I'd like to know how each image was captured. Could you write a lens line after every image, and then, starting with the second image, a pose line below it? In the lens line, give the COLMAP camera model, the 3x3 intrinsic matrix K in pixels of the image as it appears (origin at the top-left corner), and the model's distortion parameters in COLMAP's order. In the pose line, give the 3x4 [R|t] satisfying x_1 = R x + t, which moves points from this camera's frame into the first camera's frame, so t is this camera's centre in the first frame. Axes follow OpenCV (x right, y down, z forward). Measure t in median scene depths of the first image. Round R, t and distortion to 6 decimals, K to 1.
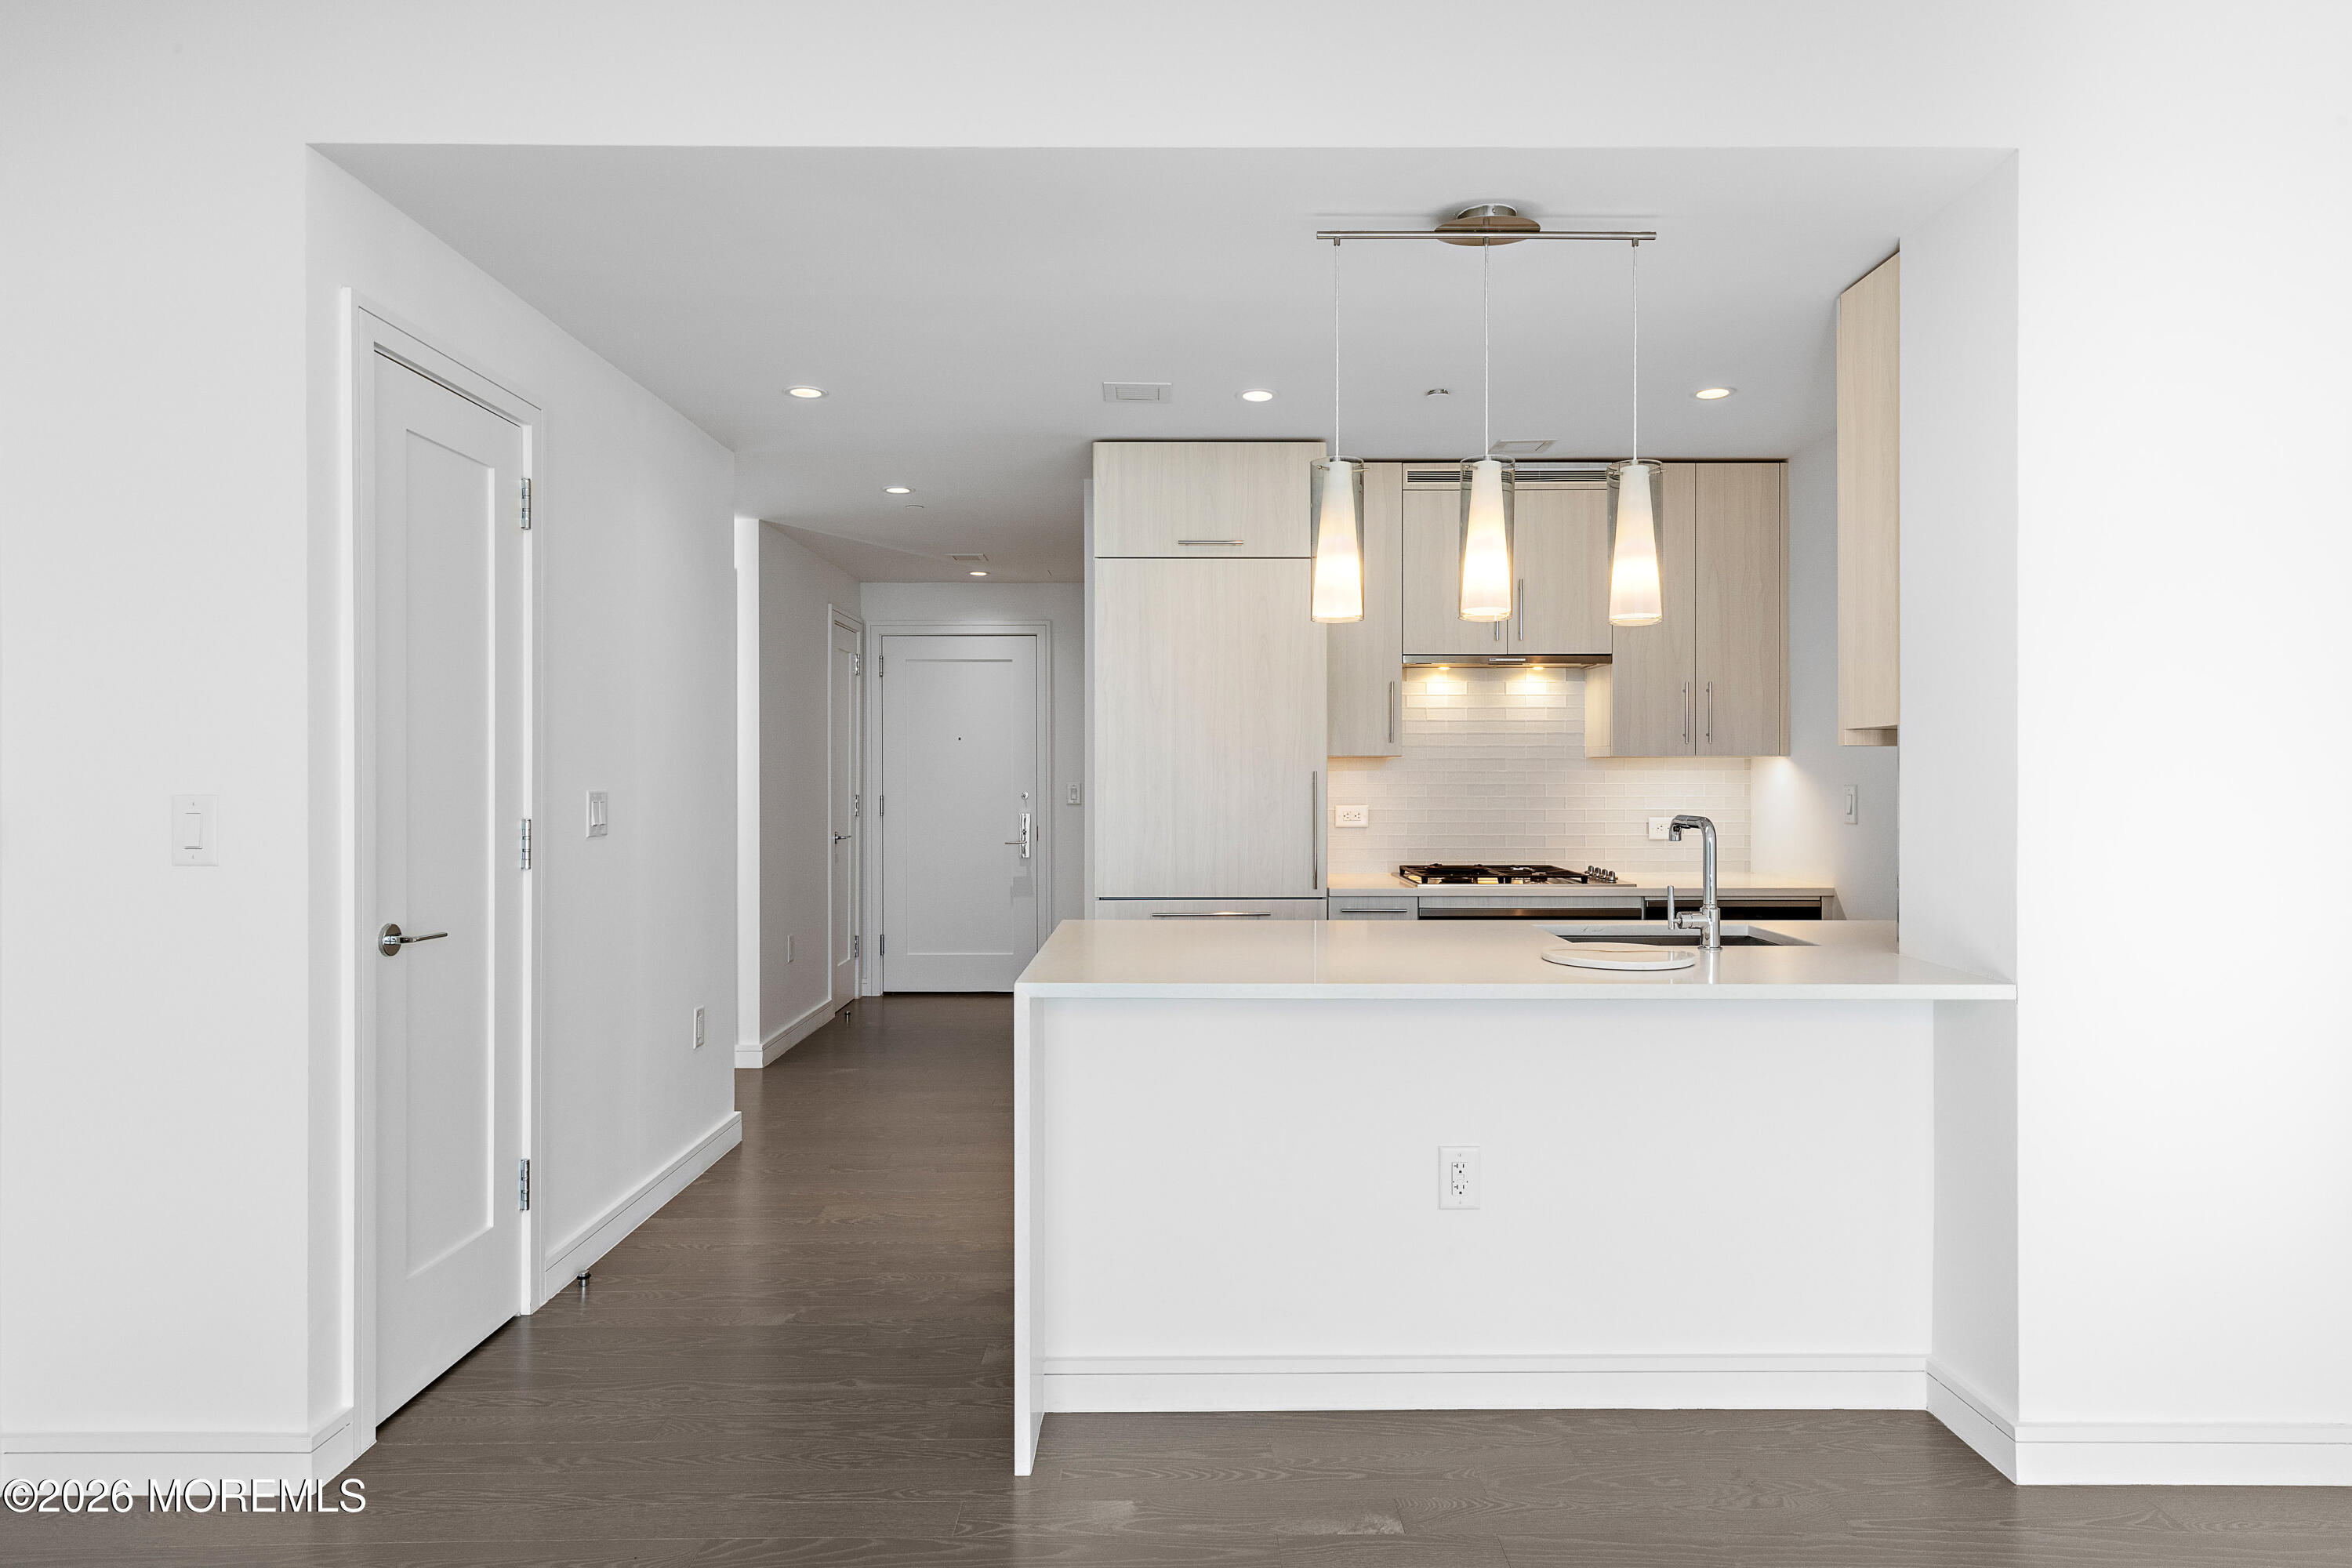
lens RADIAL K [[1353.7, 0, 1181.4], [0, 1353.7, 779.7], [0, 0, 1]] dist [0.007650, -0.001736]
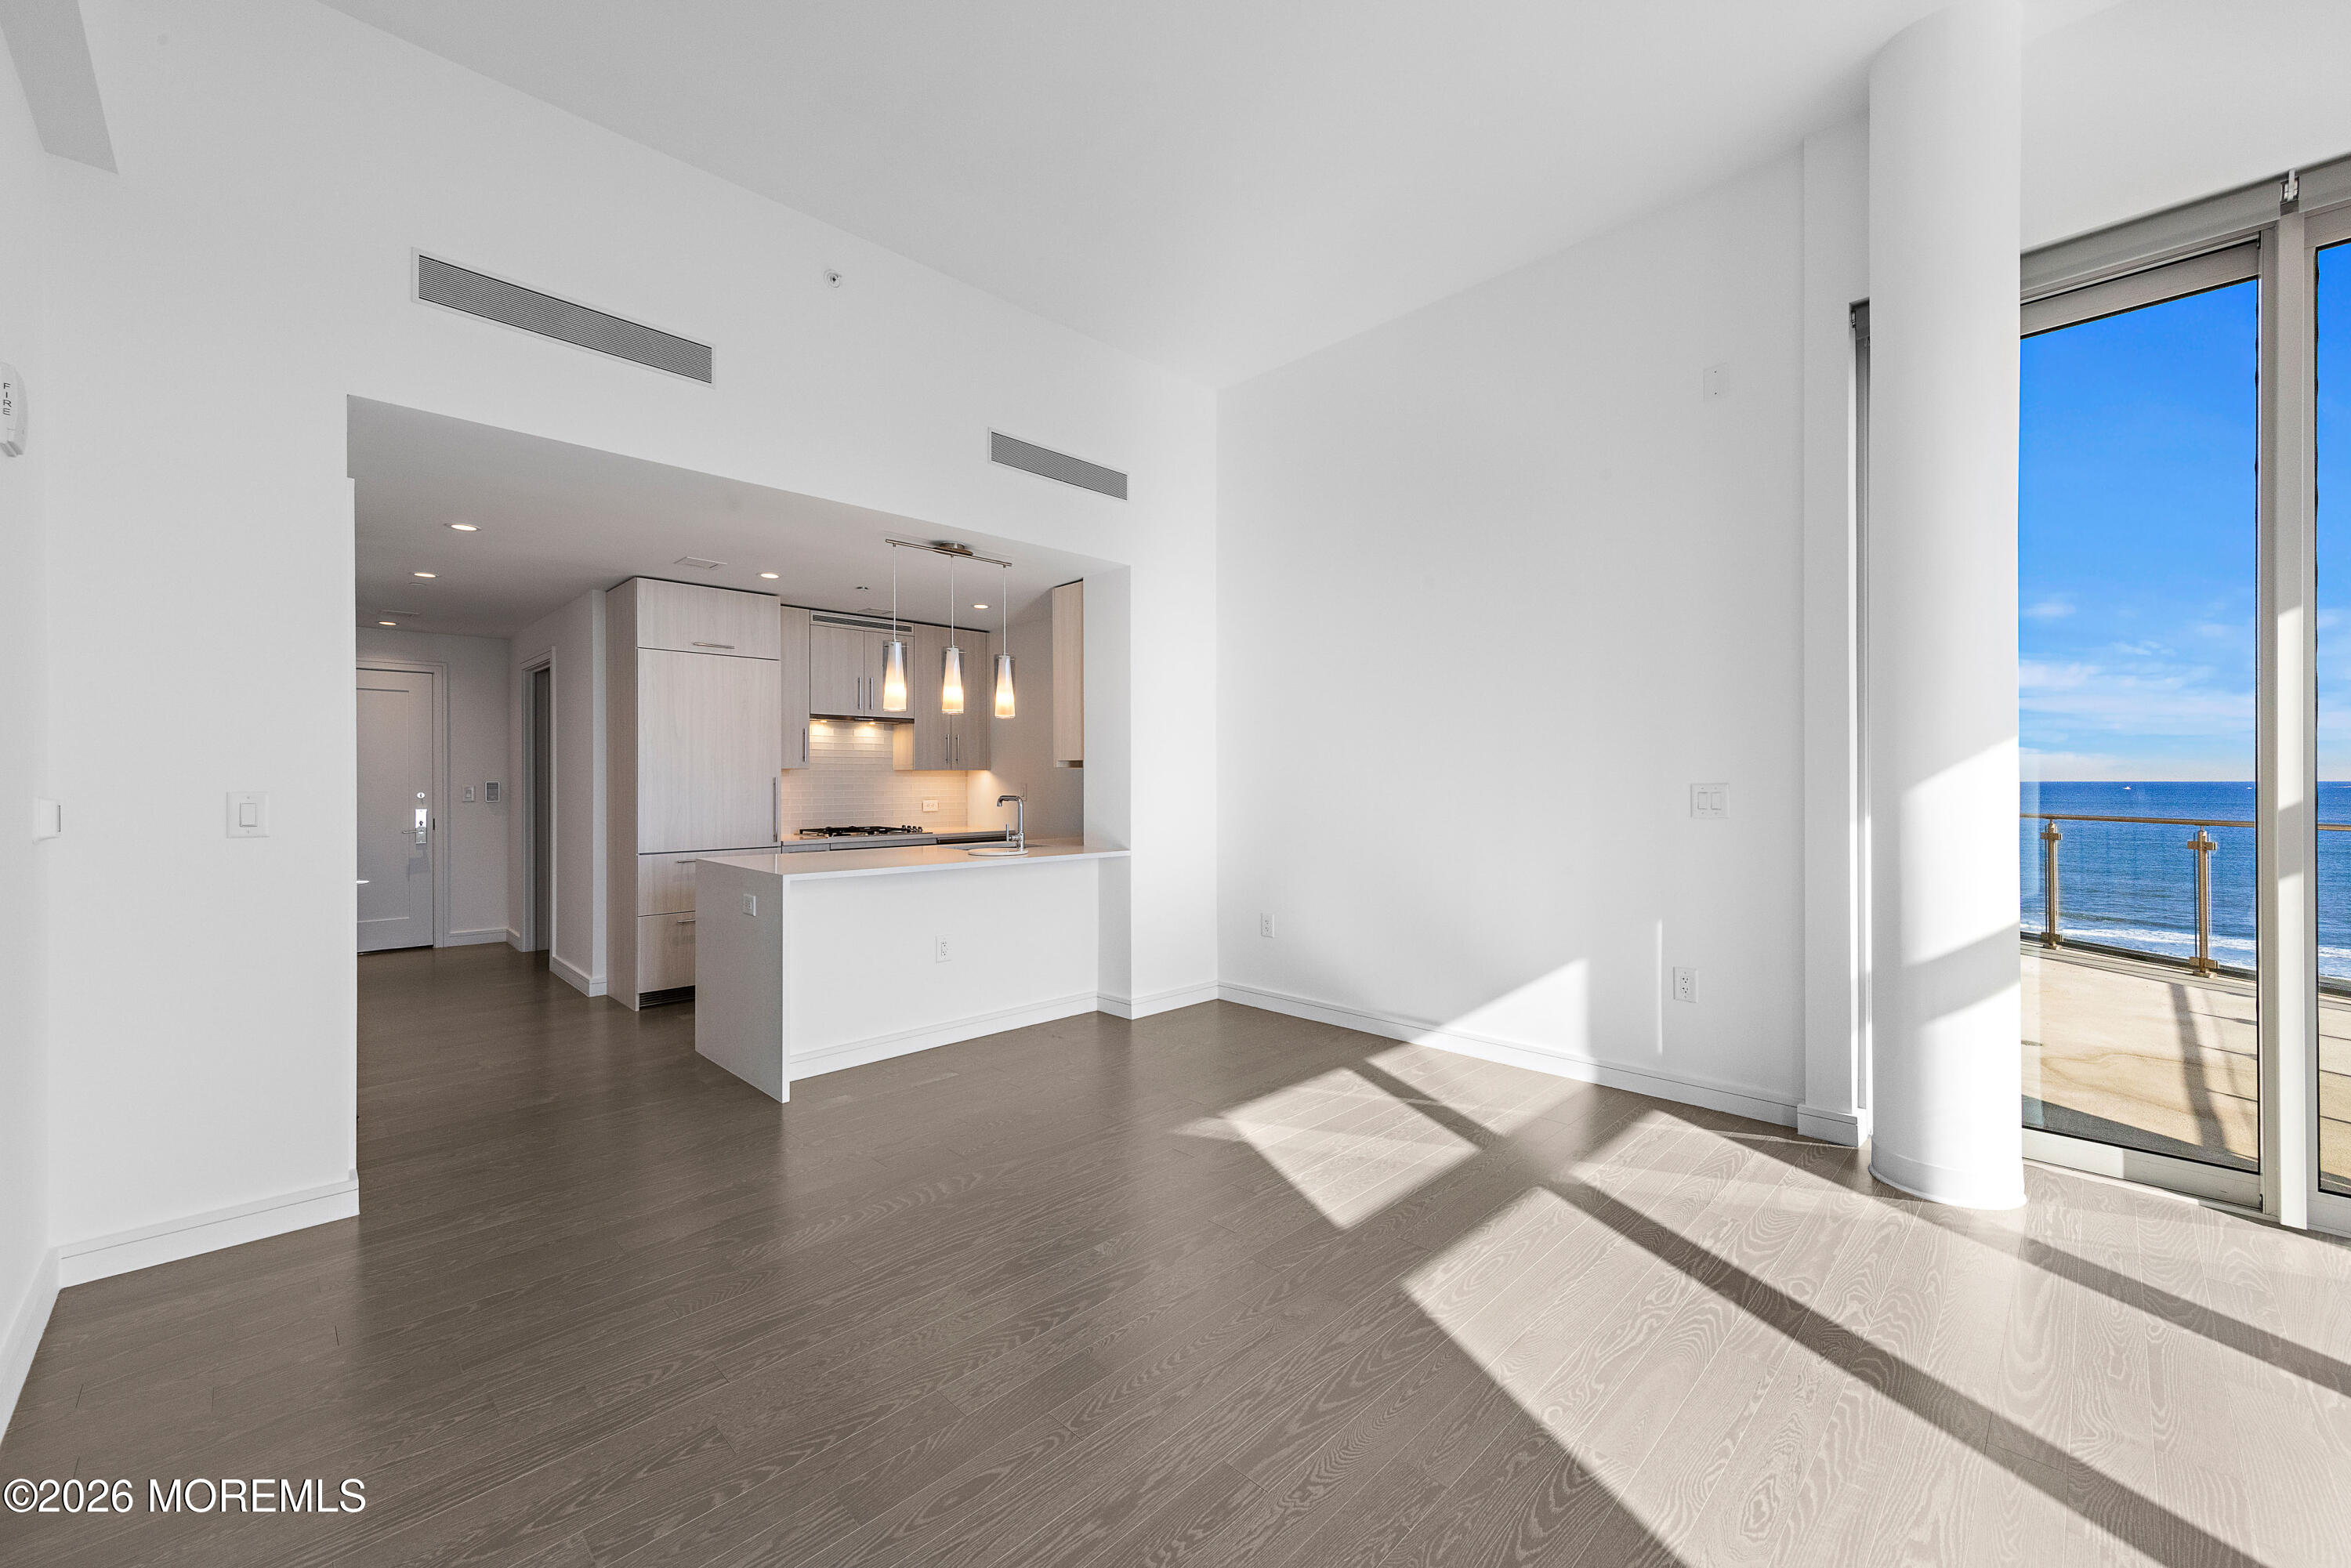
lens RADIAL K [[917.6, 0, 1187.6], [0, 917.6, 782.0], [0, 0, 1]] dist [0.008246, -0.000434]
pose [[0.713950, -0.002560, 0.700192, -0.423212], [0.003718, 0.999993, -0.000135, 0.002798], [-0.700187, 0.002700, 0.713955, -0.308398]]
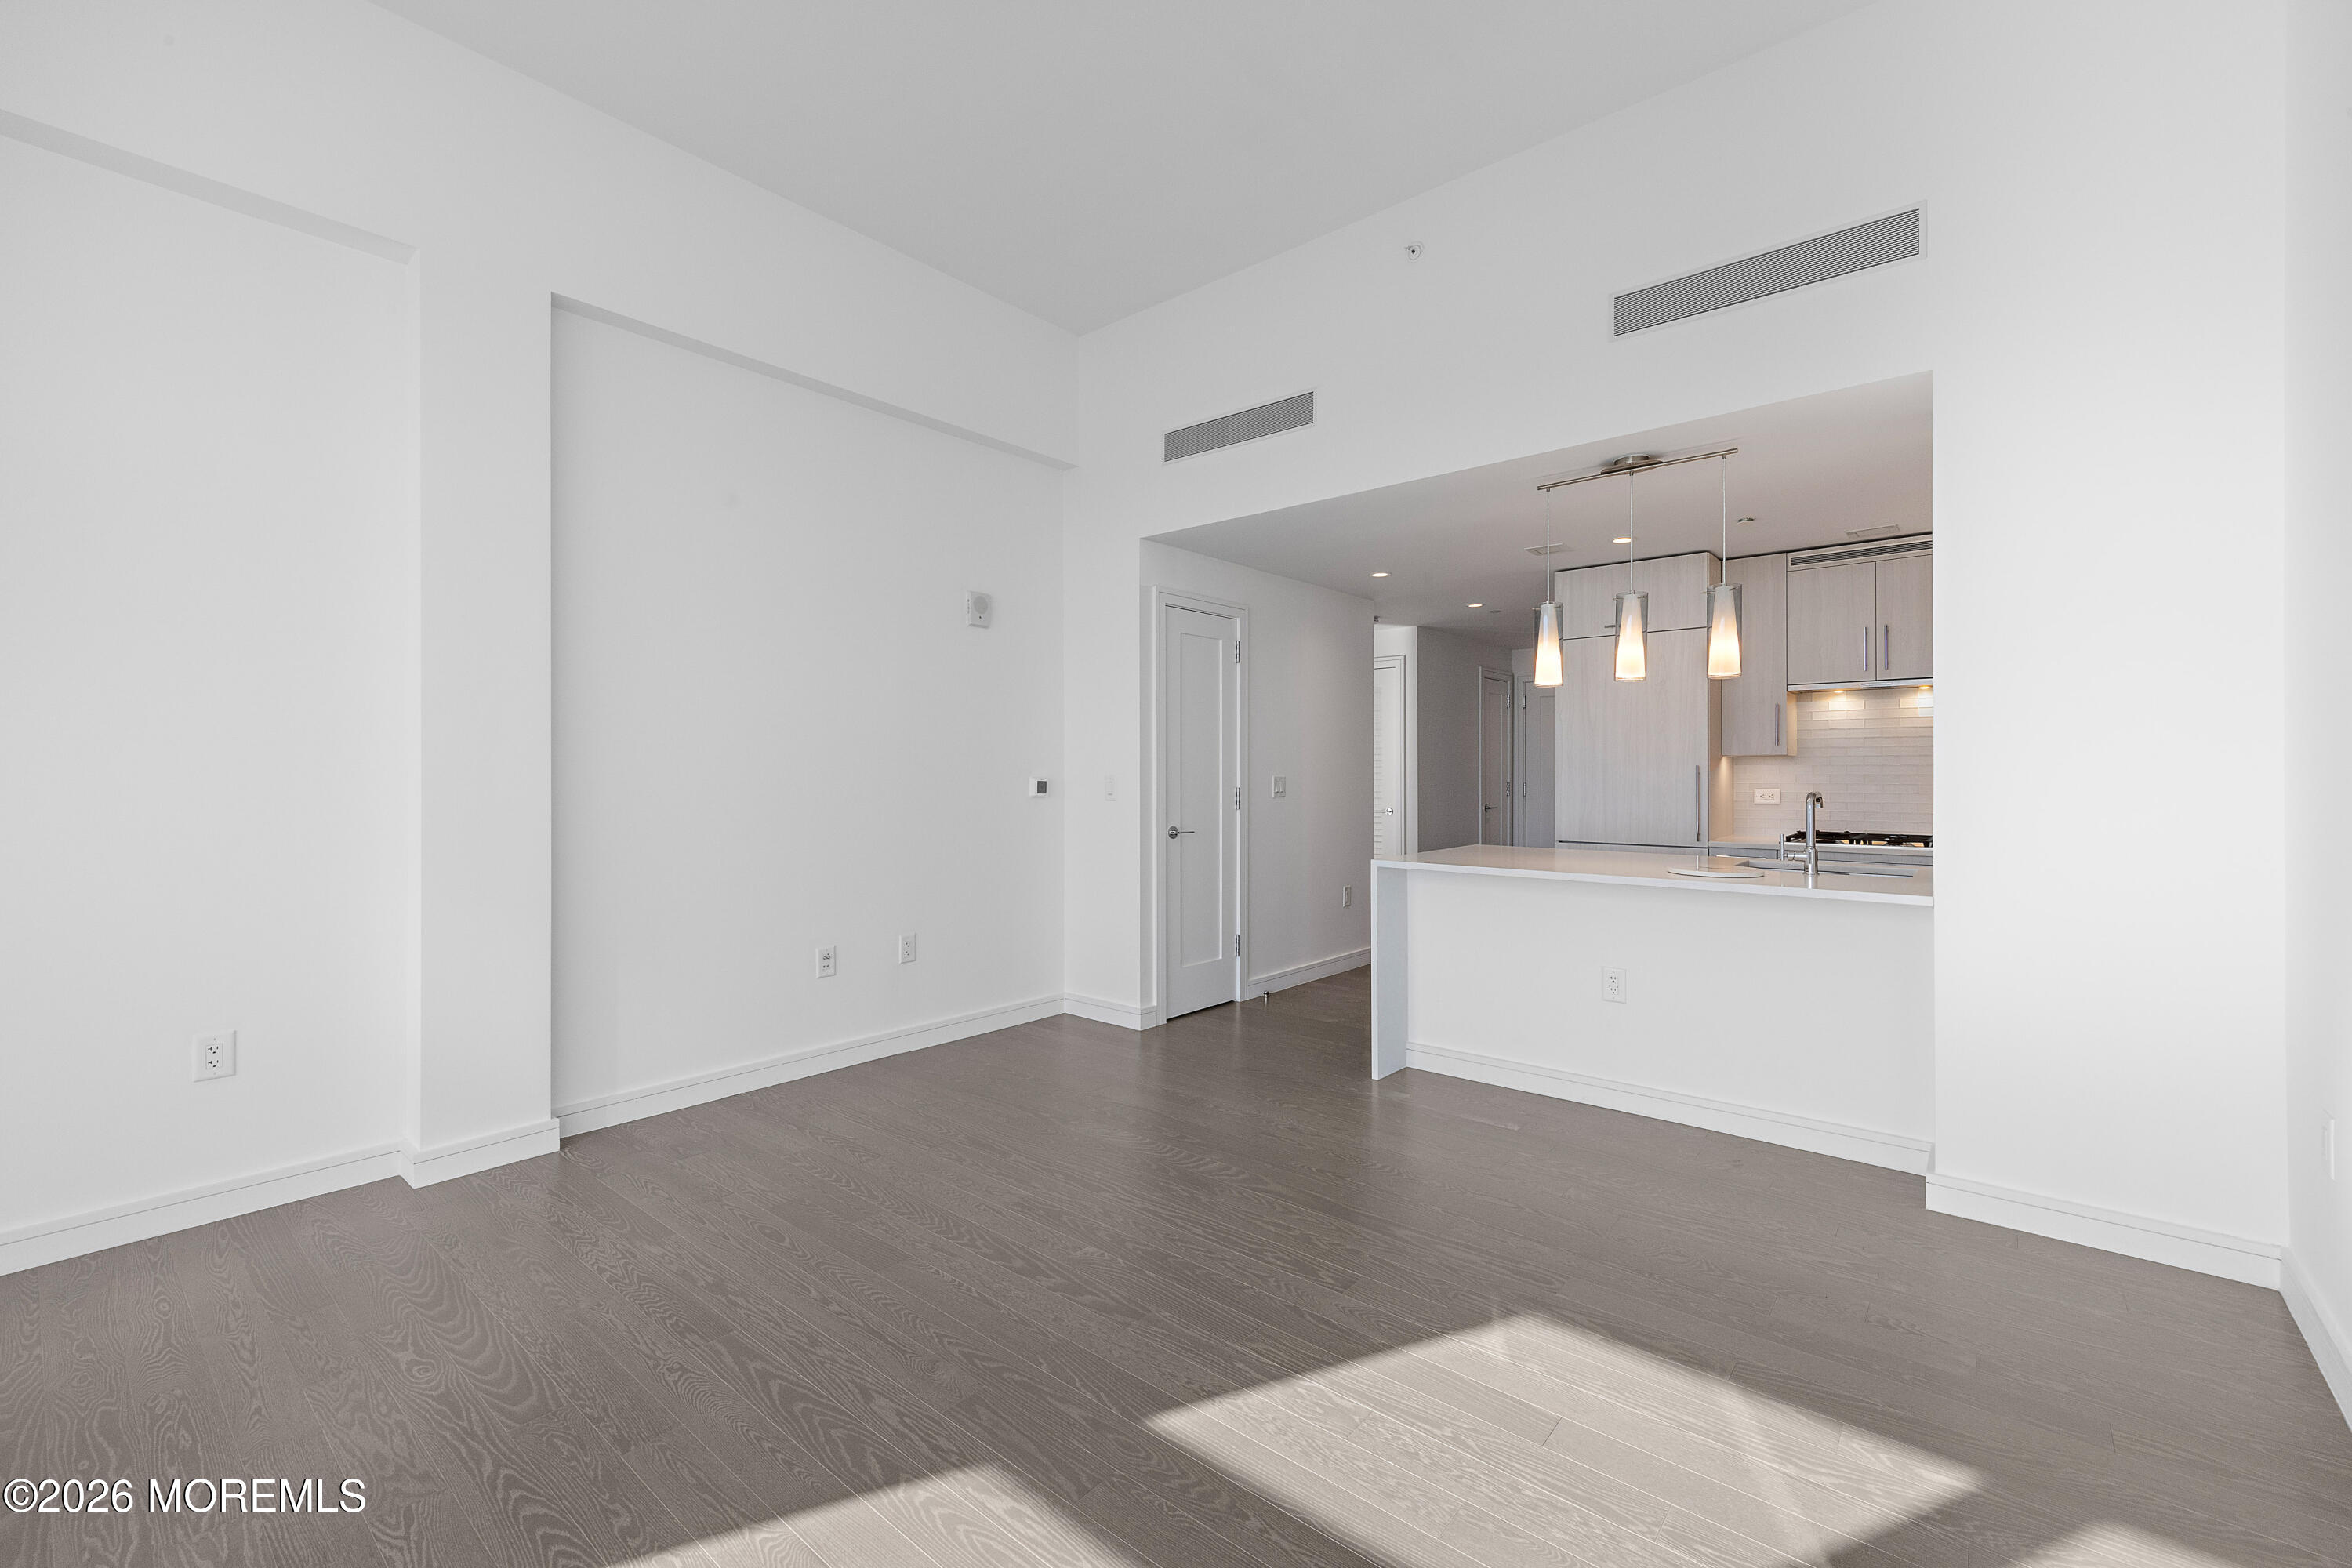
lens RADIAL K [[968.5, 0, 1174.5], [0, 968.5, 777.0], [0, 0, 1]] dist [0.003494, 0.000170]
pose [[0.759532, 0.002104, -0.650466, 0.417757], [-0.001112, 0.999998, 0.001937, 0.006318], [0.650469, -0.000748, 0.759533, -0.268397]]
